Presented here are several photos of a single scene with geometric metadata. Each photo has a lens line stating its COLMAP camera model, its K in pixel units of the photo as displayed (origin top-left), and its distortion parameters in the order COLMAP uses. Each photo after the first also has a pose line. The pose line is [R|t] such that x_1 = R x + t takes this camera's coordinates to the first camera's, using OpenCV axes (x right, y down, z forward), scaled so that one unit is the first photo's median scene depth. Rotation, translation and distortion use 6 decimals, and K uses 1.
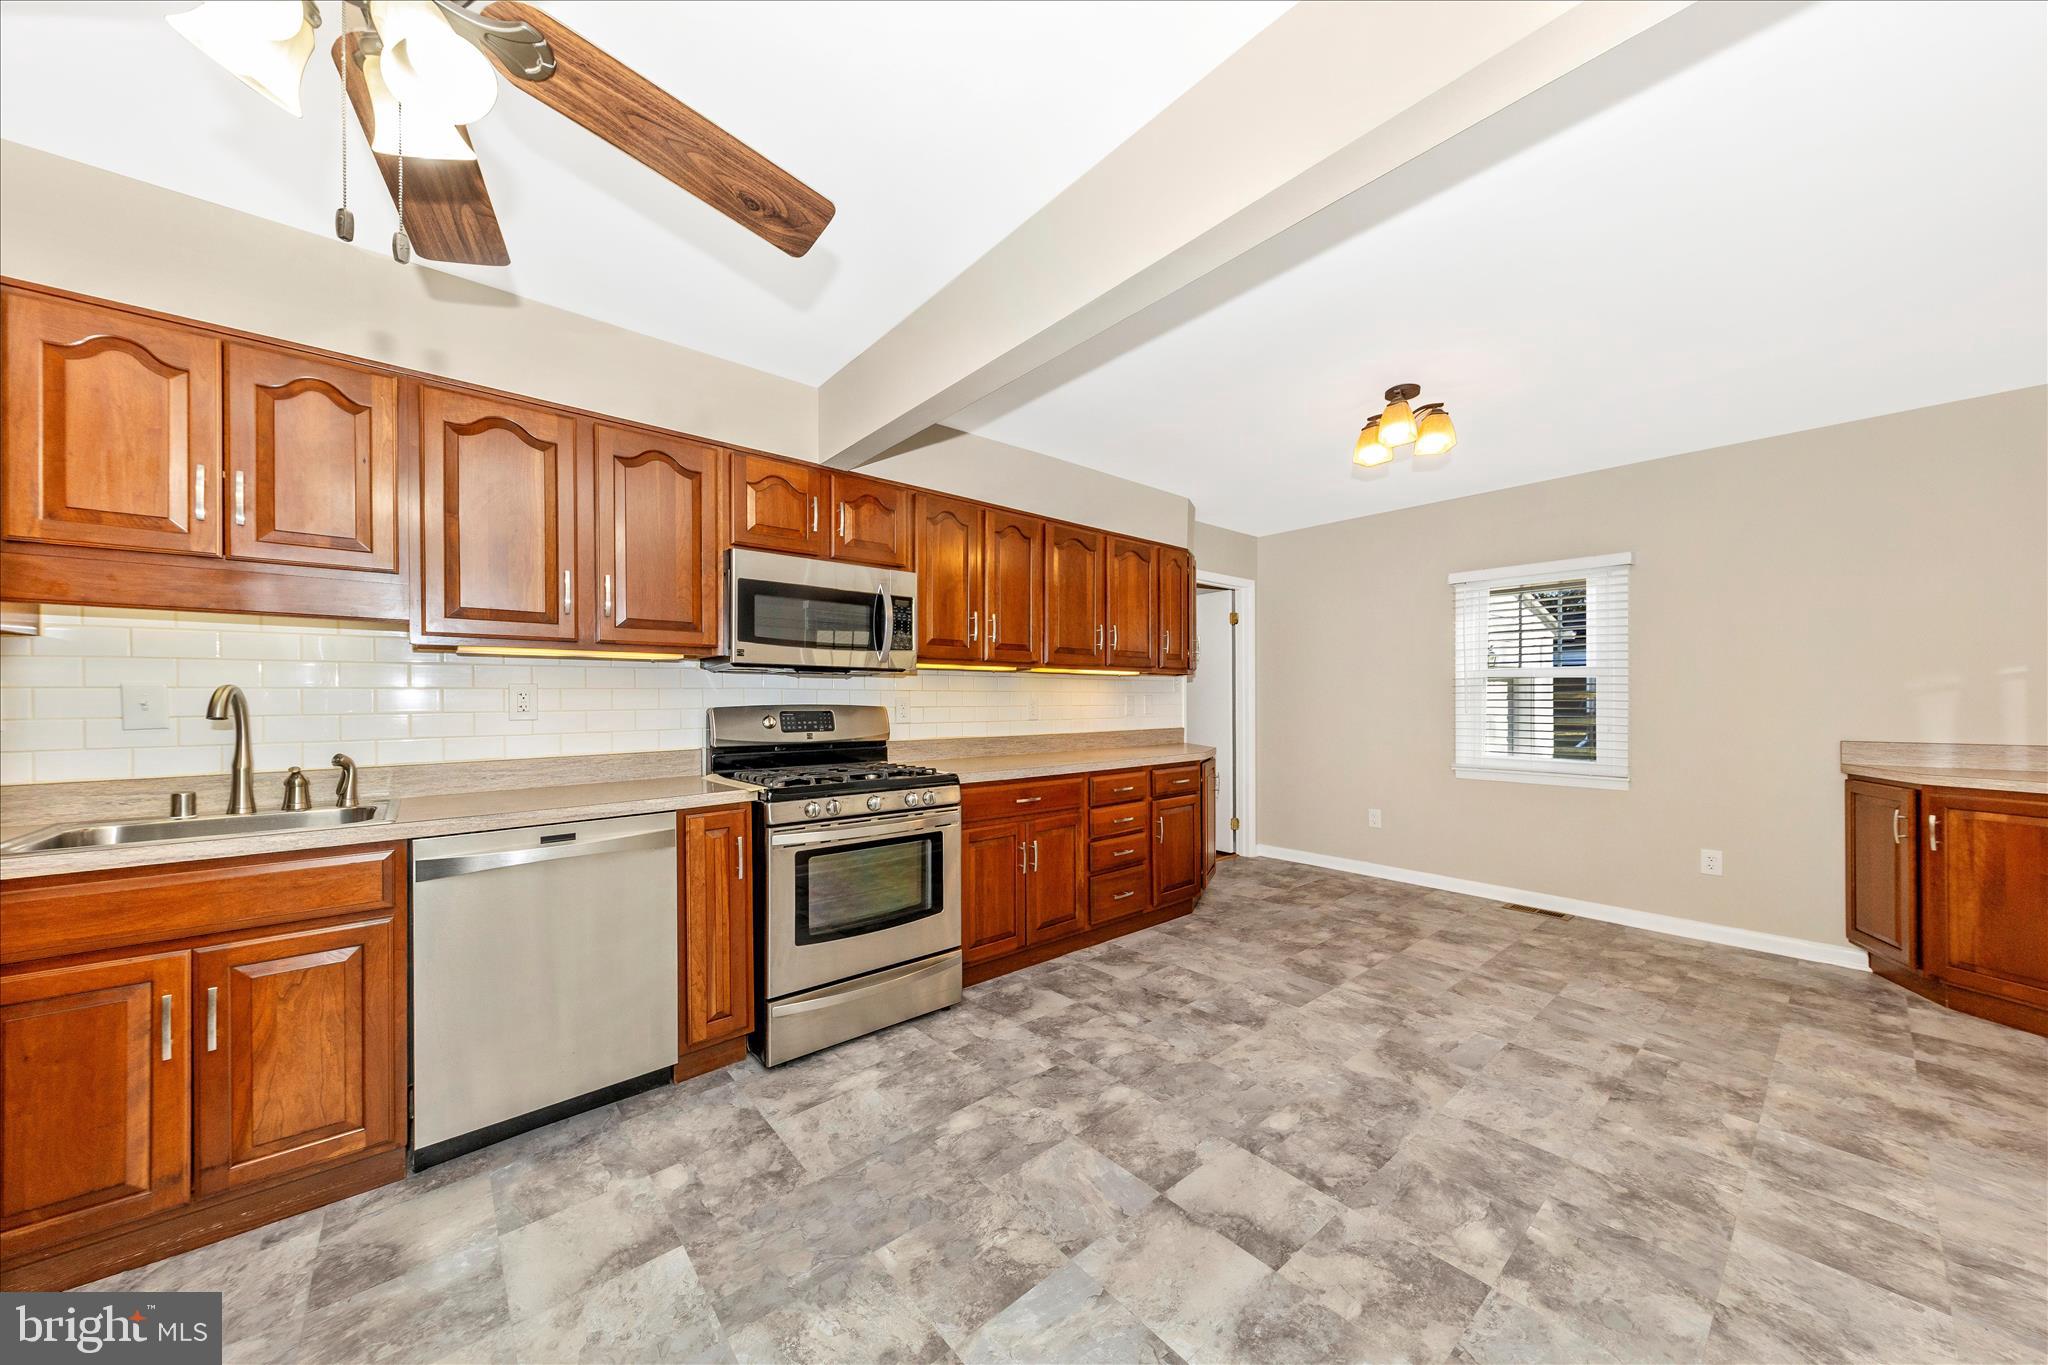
lens RADIAL K [[706.2, 0, 1034.6], [0, 706.2, 697.6], [0, 0, 1]] dist [0.012776, -0.003057]
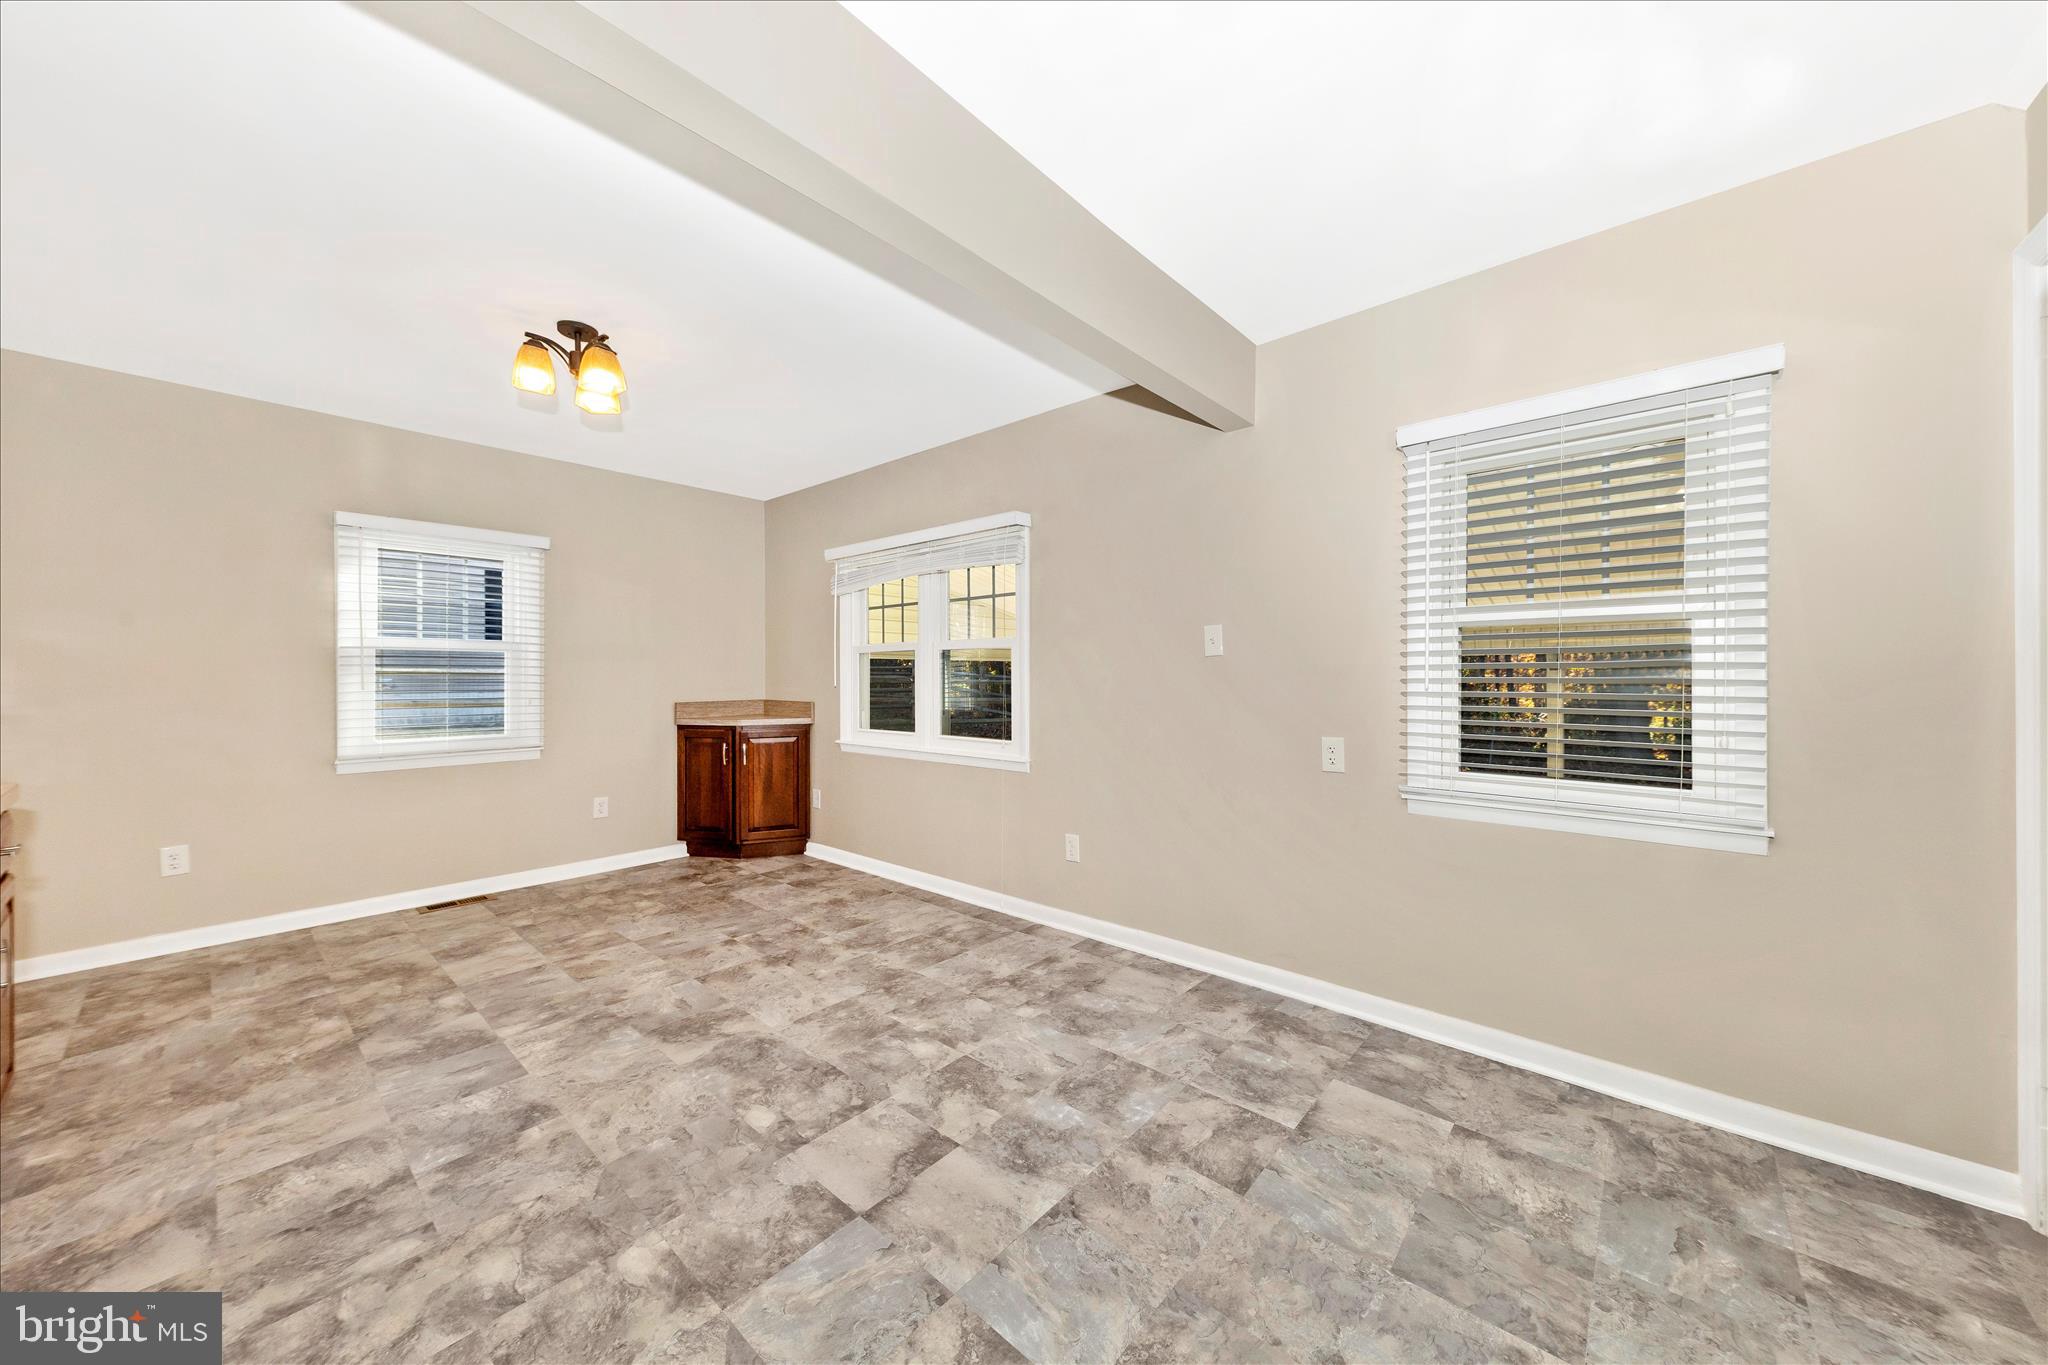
lens RADIAL K [[706.2, 0, 1036.7], [0, 706.2, 682.0], [0, 0, 1]] dist [0.012776, -0.003057]
pose [[-0.151120, -0.008935, 0.988475, -0.473402], [-0.001876, 0.999960, 0.008752, 0.004566], [-0.988514, -0.000532, -0.151131, 0.577039]]
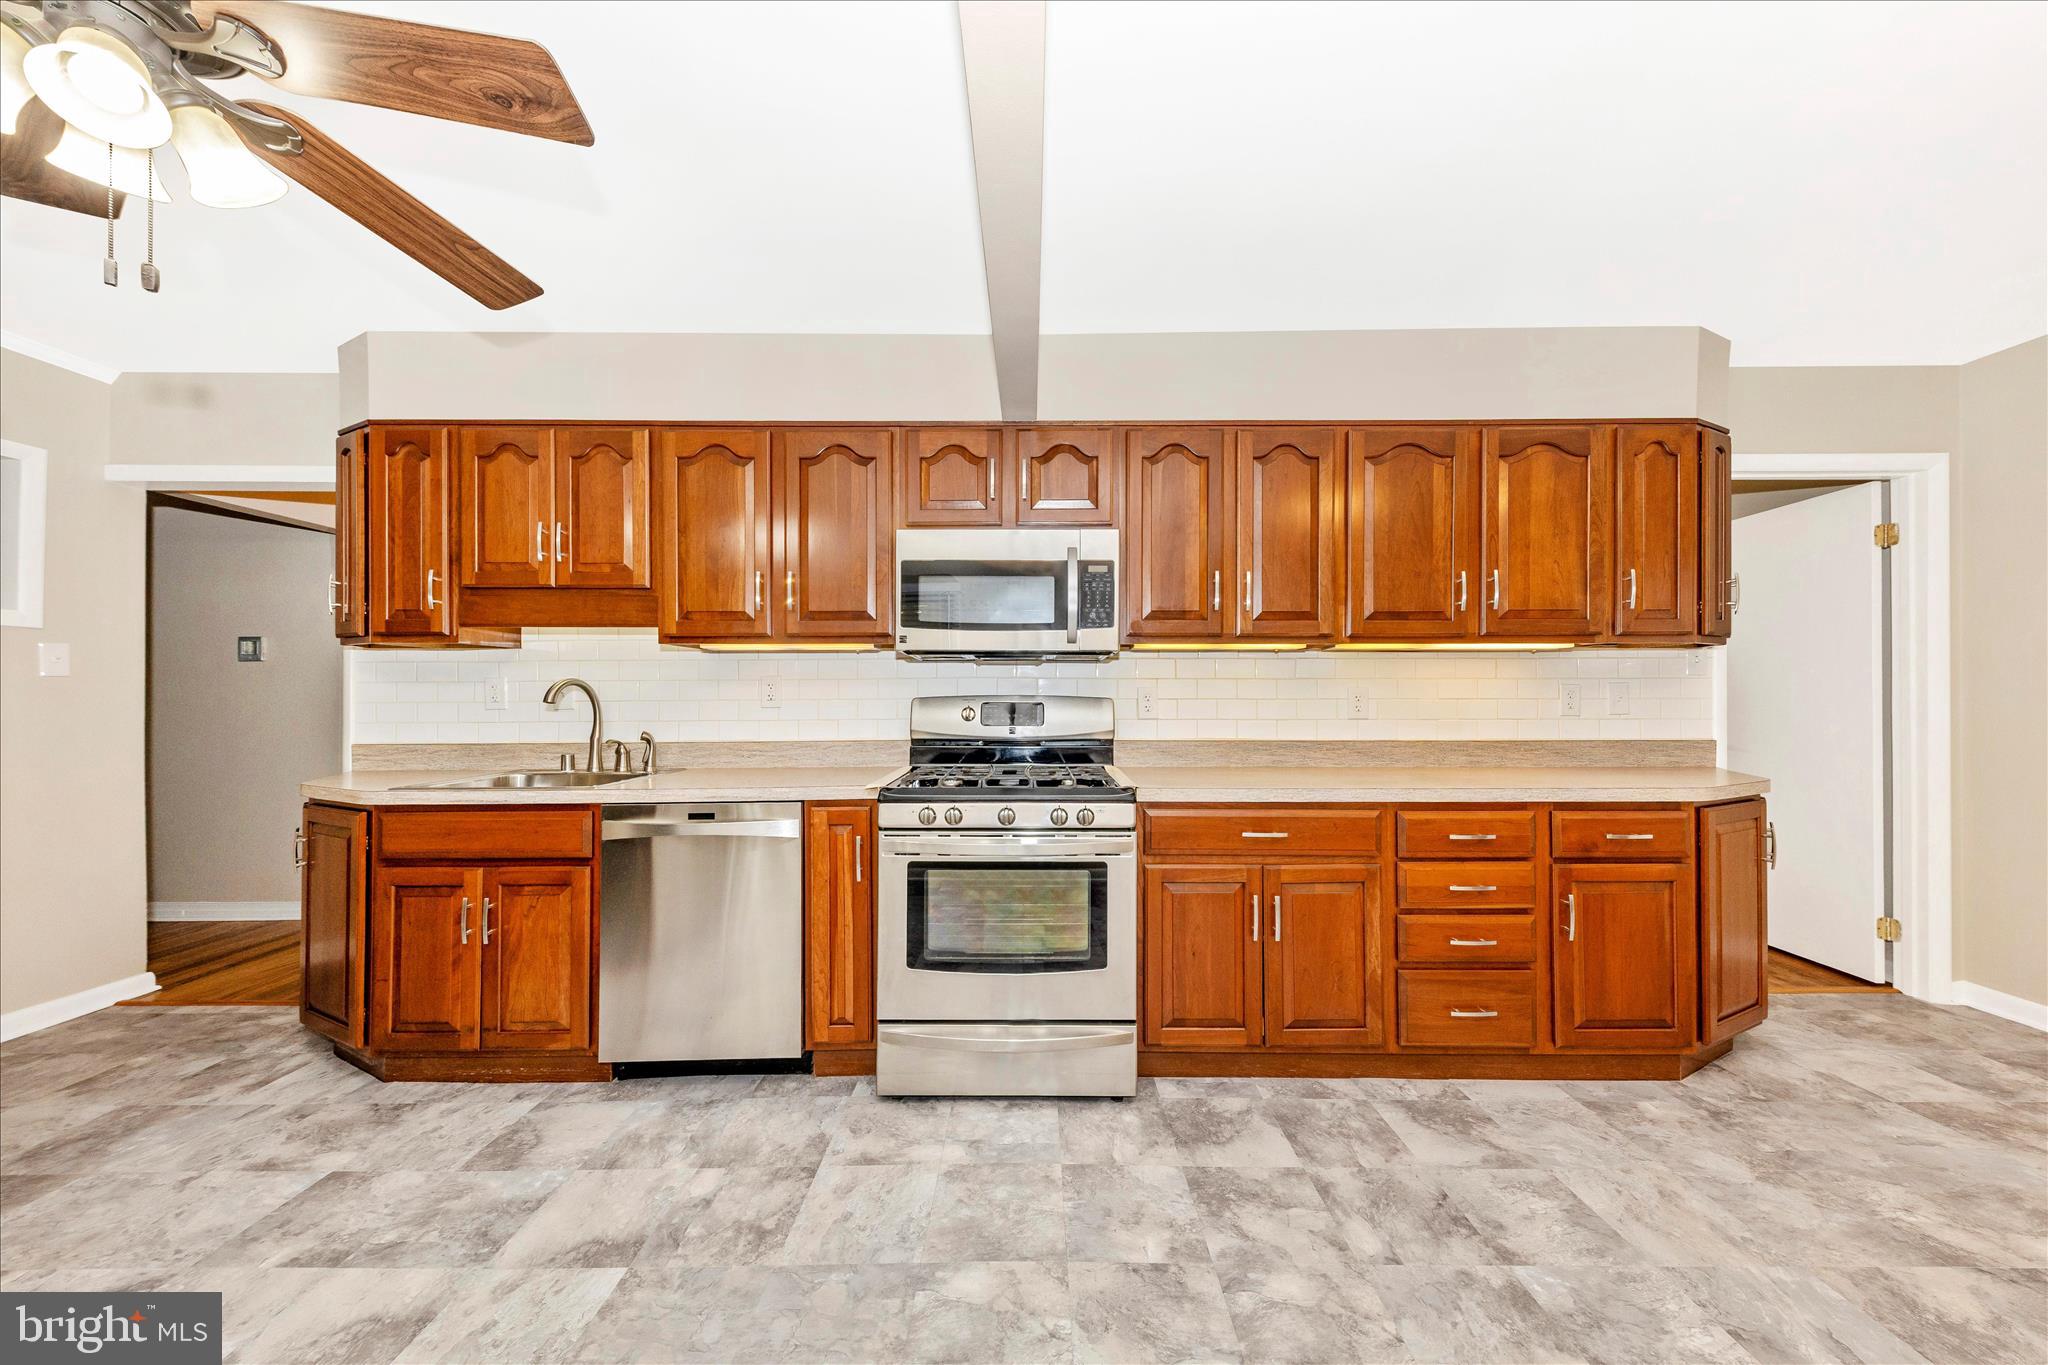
lens RADIAL K [[706.2, 0, 1027.0], [0, 706.2, 688.8], [0, 0, 1]] dist [0.012776, -0.003057]
pose [[0.753034, -0.001963, -0.657978, 0.302951], [0.000808, 0.999998, -0.002058, 0.004400], [0.657981, 0.001018, 0.753034, 0.370488]]
